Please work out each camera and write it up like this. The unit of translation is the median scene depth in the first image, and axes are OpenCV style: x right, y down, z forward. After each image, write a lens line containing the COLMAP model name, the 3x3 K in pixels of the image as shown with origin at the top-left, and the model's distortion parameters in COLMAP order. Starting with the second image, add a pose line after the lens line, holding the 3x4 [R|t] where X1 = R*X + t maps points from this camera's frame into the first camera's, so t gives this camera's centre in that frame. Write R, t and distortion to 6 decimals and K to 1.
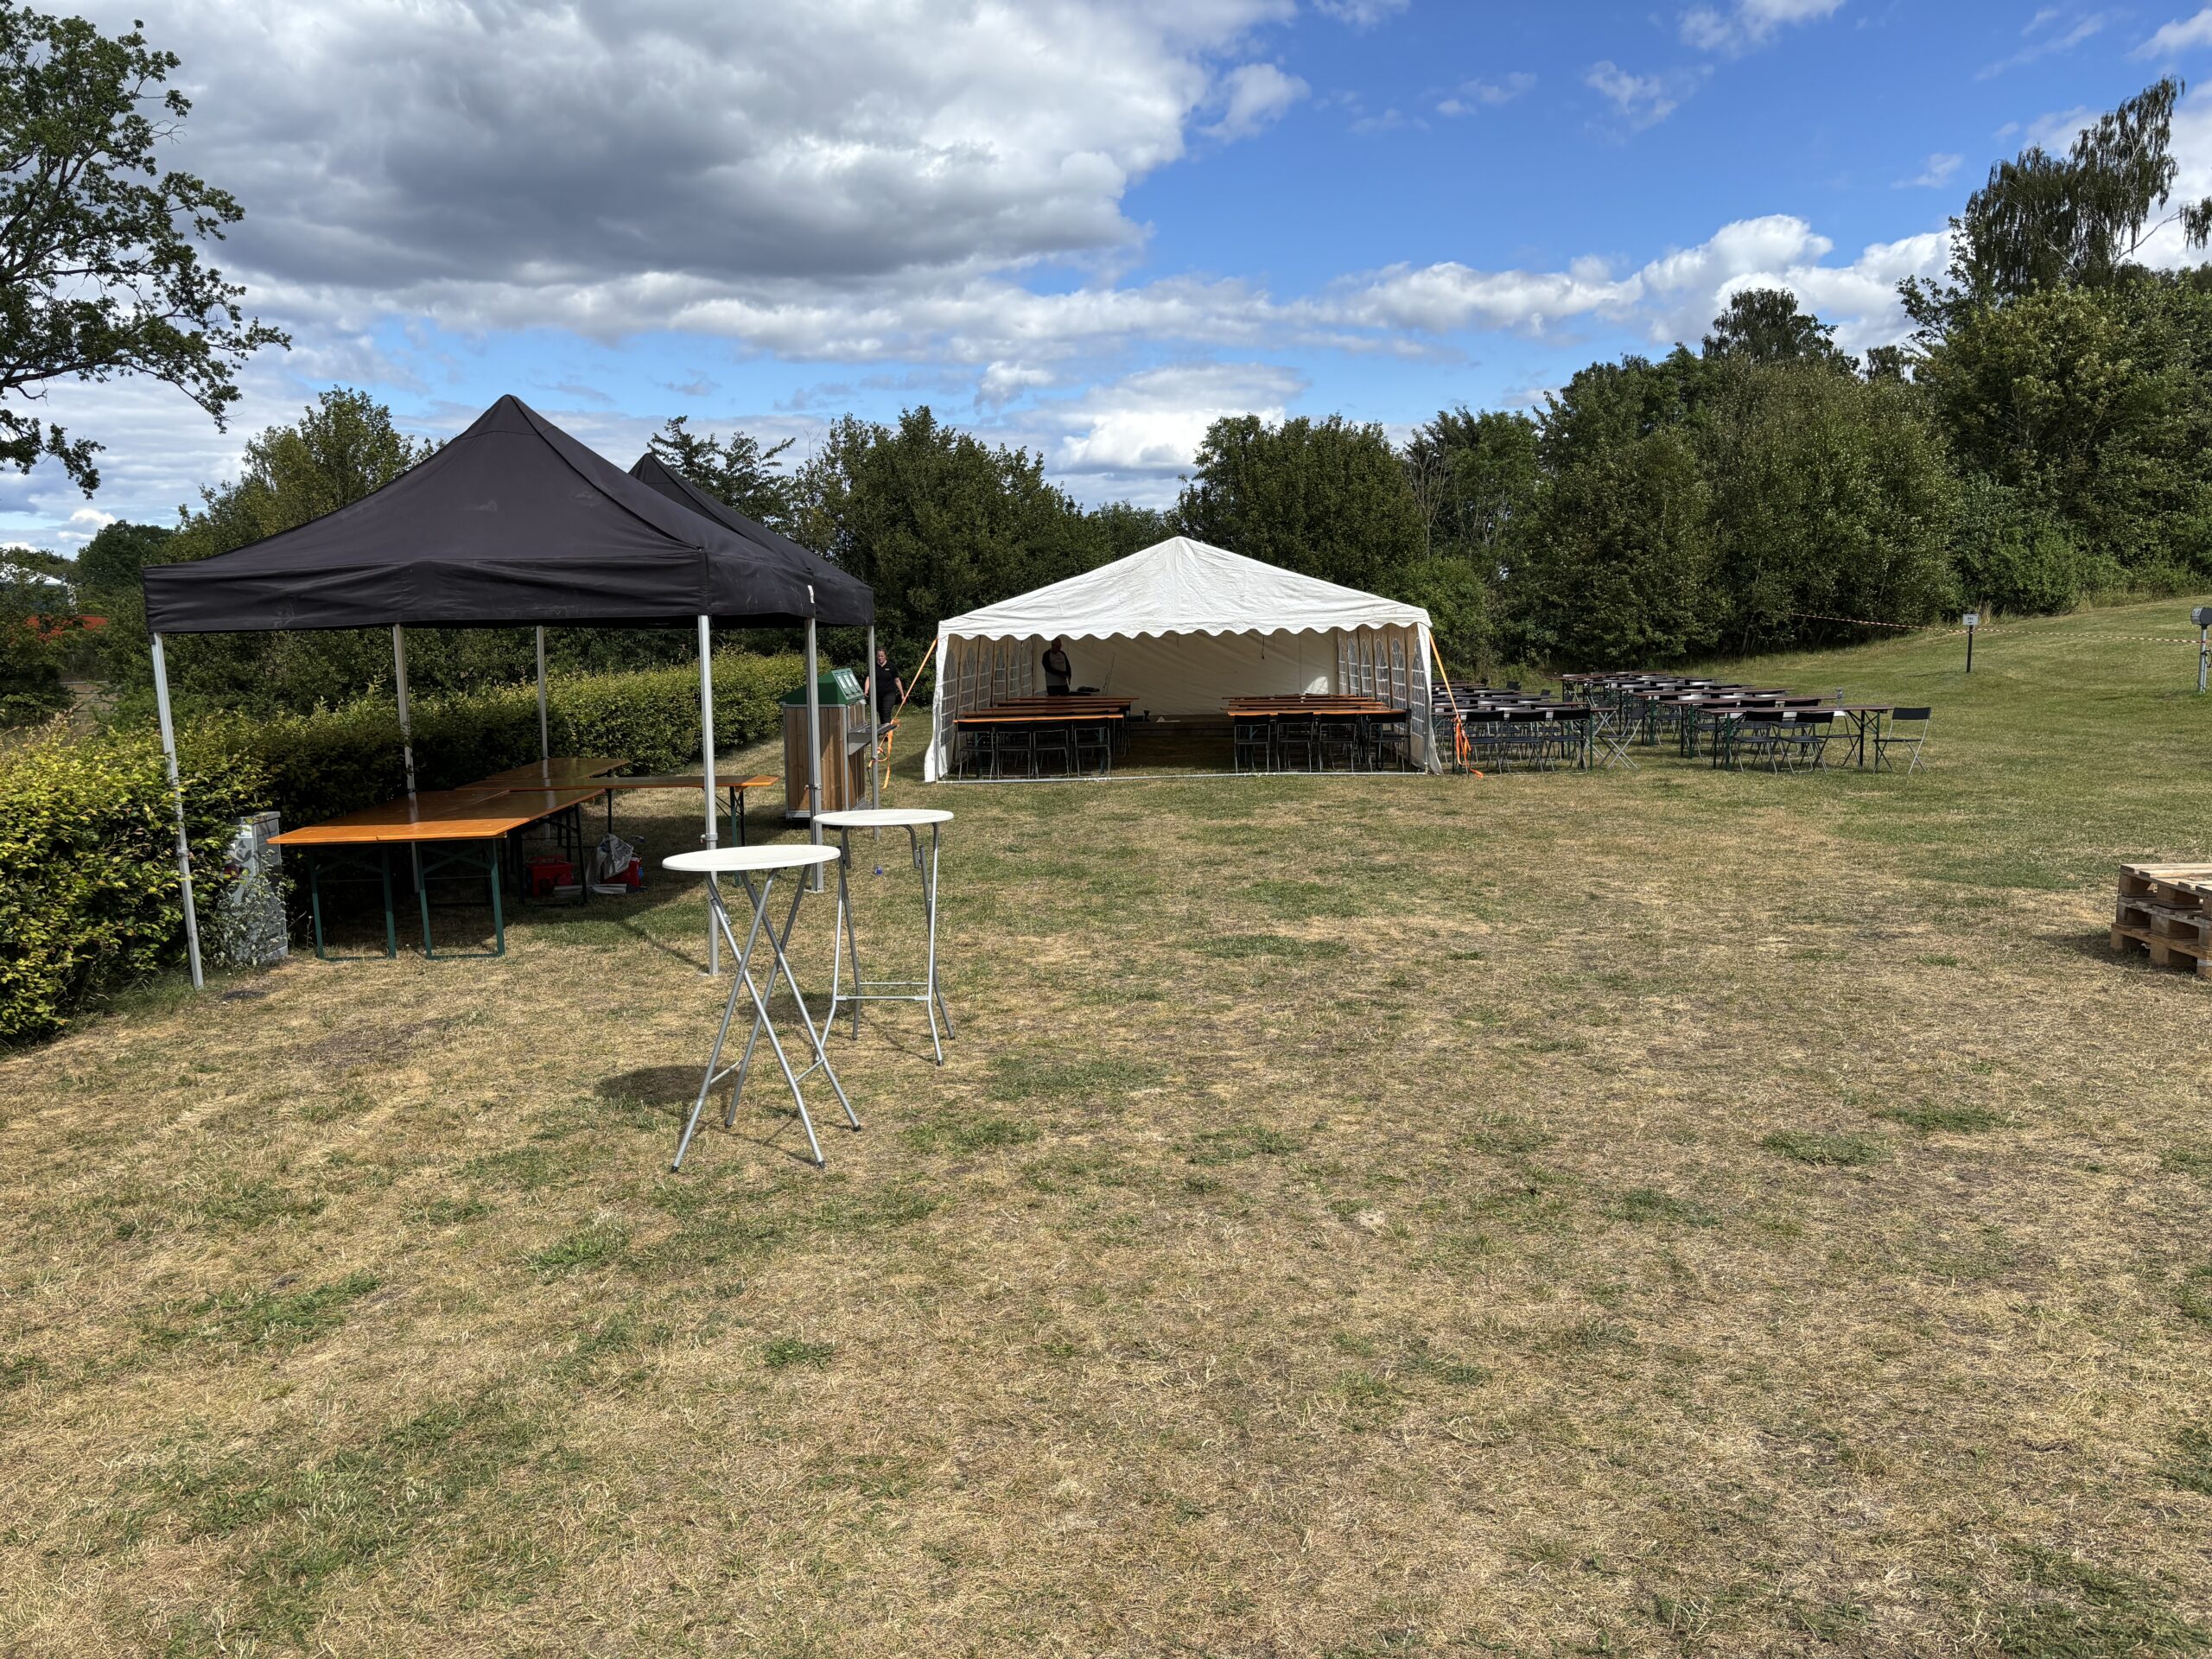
lens RADIAL K [[1668.3, 0, 1109.9], [0, 1668.3, 831.5], [0, 0, 1]] dist [0.066049, -0.052321]
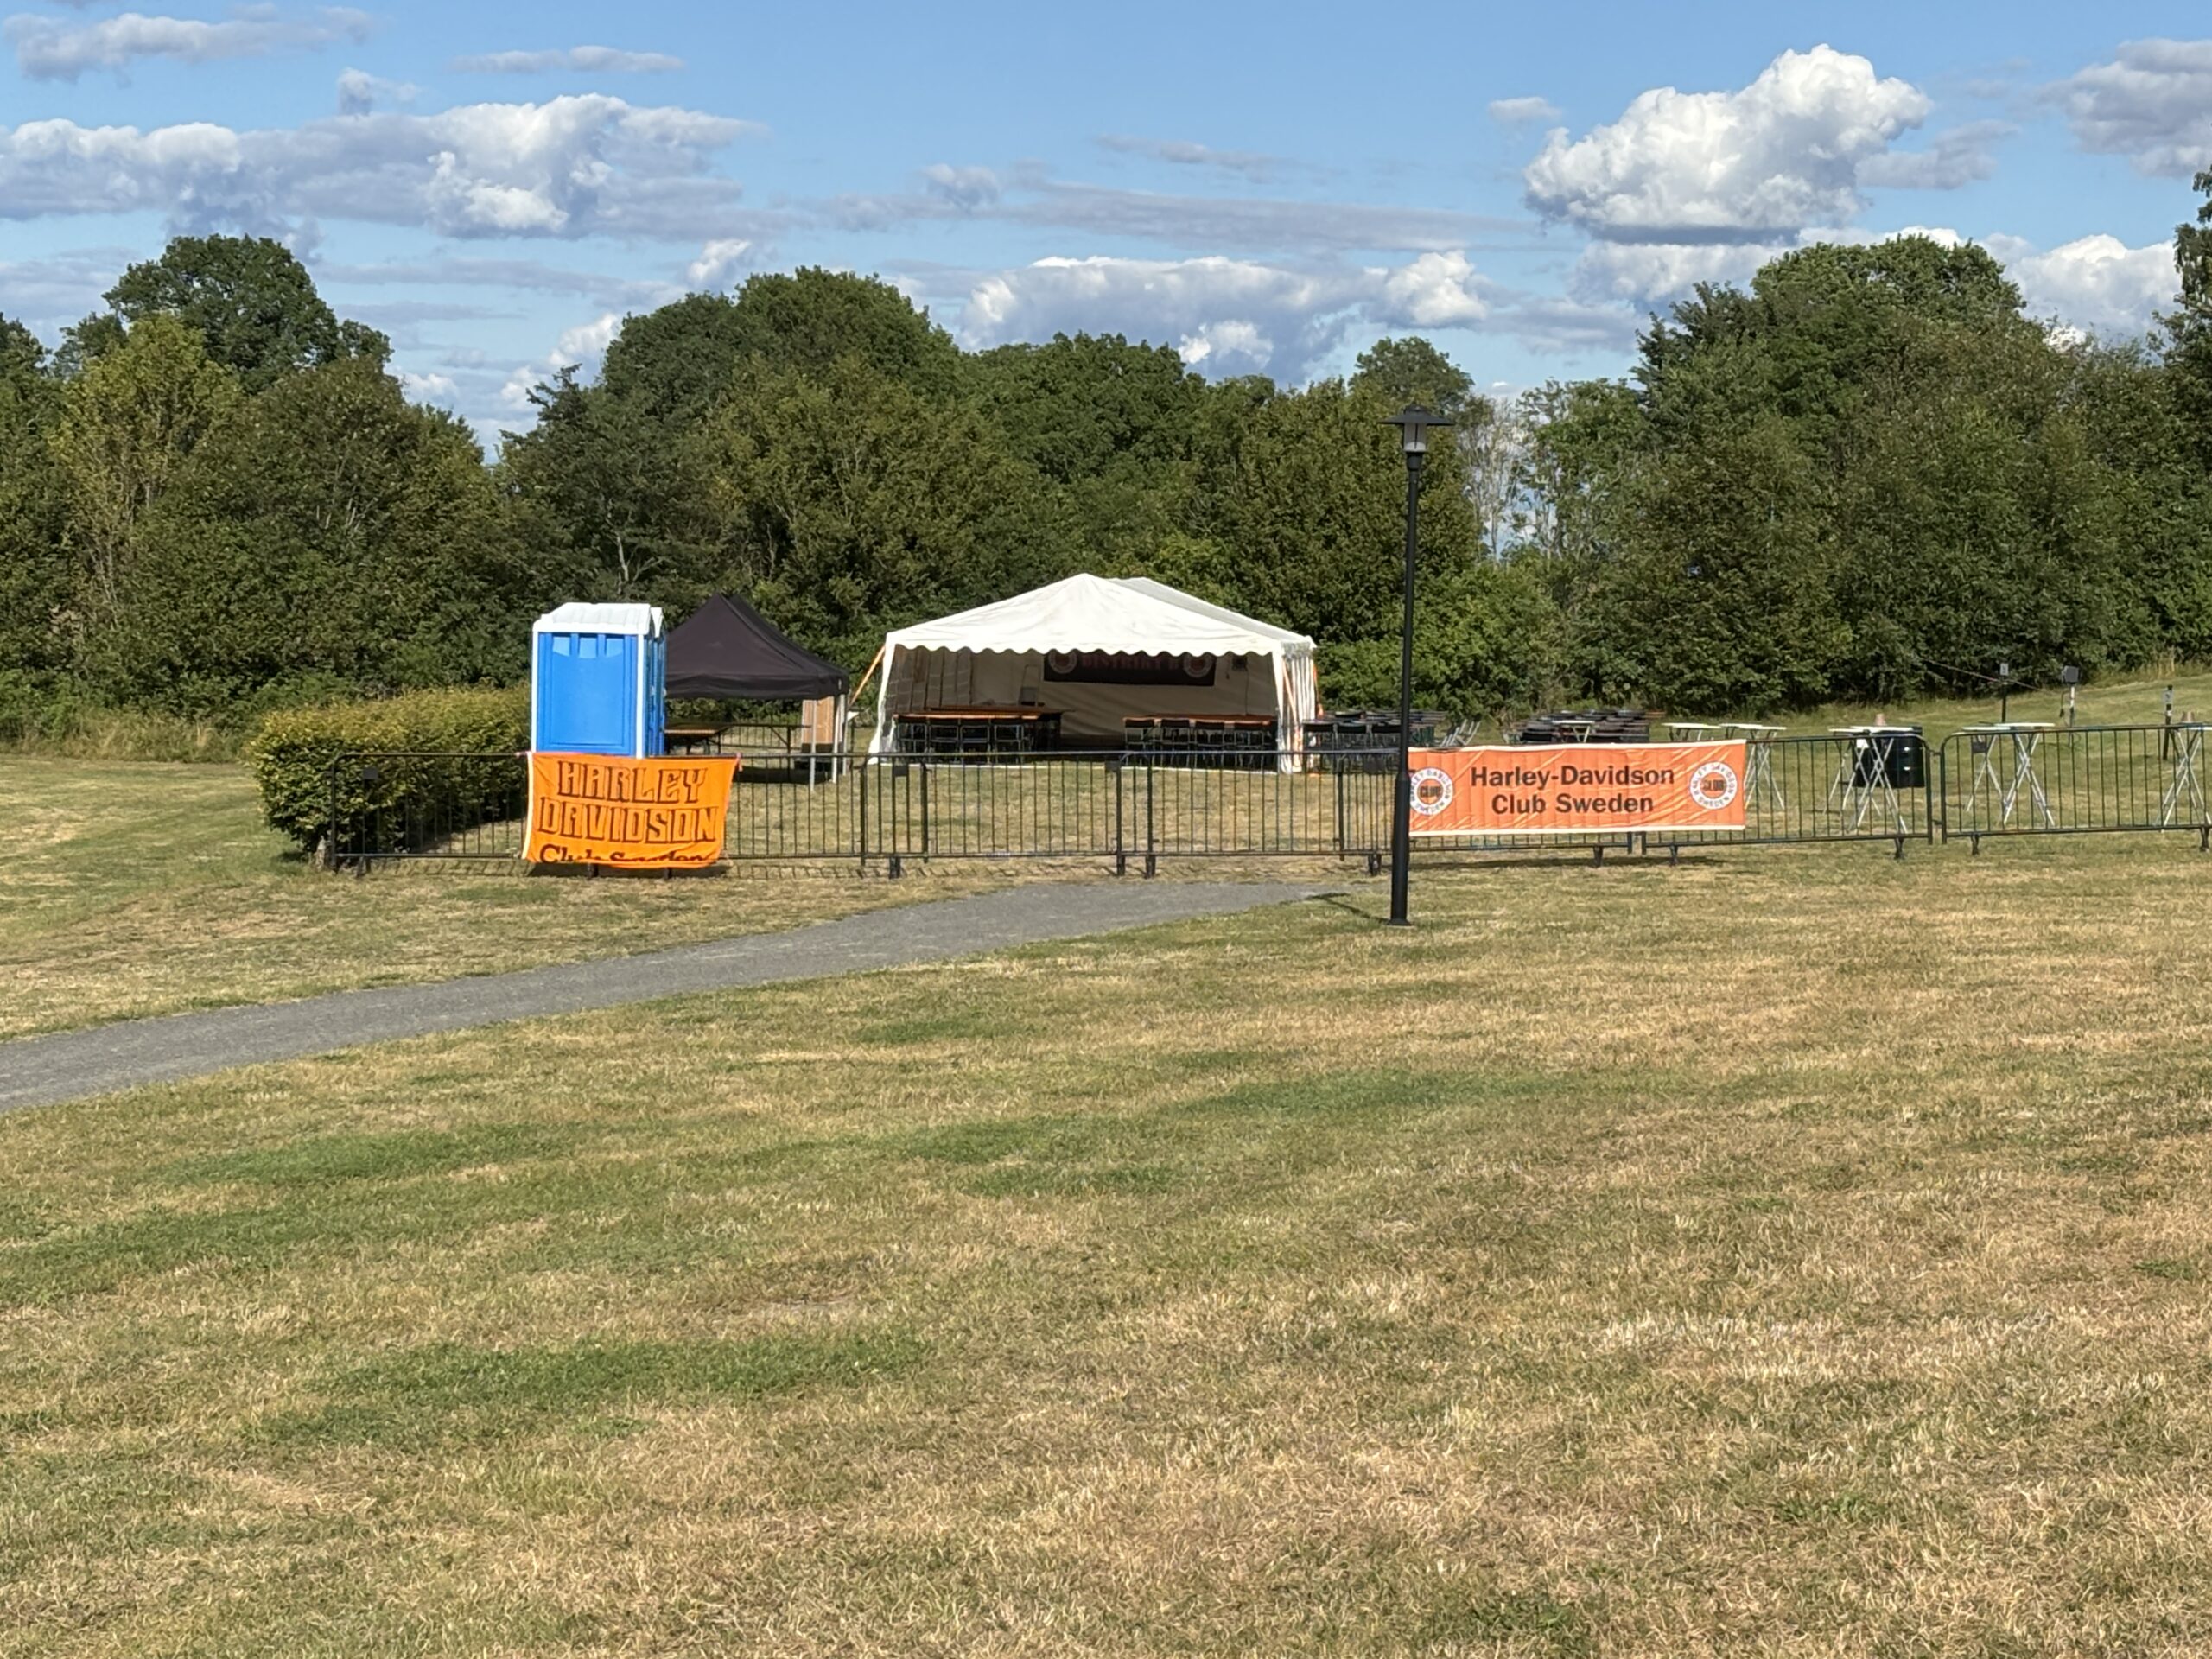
lens RADIAL K [[5278.8, 0, 1108.9], [0, 5278.8, 831.0], [0, 0, 1]] dist [-0.033047, 0.000000]
pose [[0.998548, 0.042653, -0.032906, 0.106761], [-0.044975, 0.996290, -0.073375, 0.163174], [0.029654, 0.074749, 0.996761, -1.571026]]
